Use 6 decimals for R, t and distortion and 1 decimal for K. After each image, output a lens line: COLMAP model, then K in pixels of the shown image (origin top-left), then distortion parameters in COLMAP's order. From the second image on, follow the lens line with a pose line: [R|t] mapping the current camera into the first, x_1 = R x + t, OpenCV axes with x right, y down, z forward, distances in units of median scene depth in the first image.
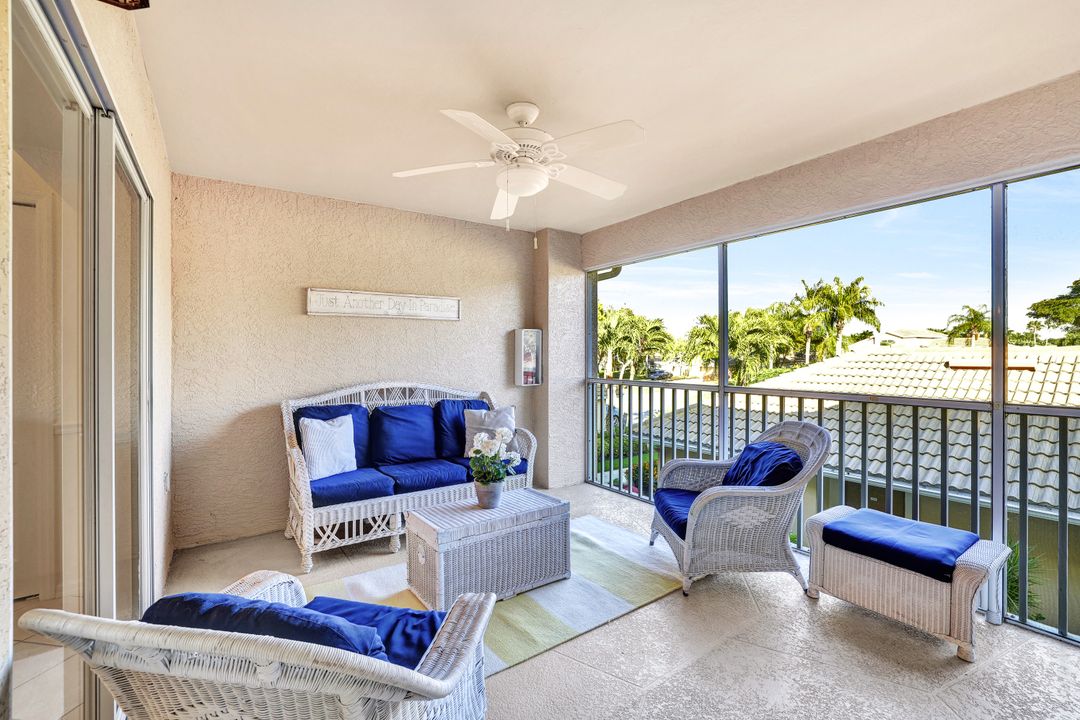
lens RADIAL K [[488.5, 0, 535.8], [0, 488.5, 350.9], [0, 0, 1]] dist [0.001209, 0.008548]
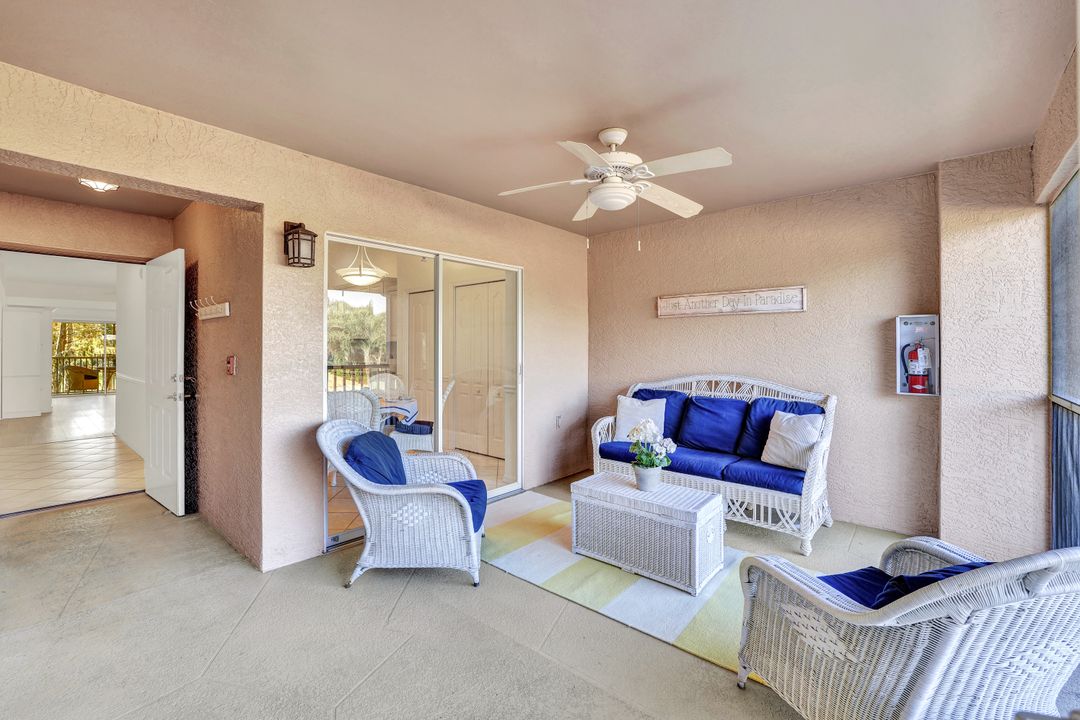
lens RADIAL K [[473.3, 0, 532.2], [0, 473.3, 353.3], [0, 0, 1]] dist [-0.036207, 0.014705]
pose [[0.210702, 0.020230, -0.977341, 0.624964], [0.007219, 0.999726, 0.022250, -0.010355], [0.977524, -0.011744, 0.210499, 0.379185]]
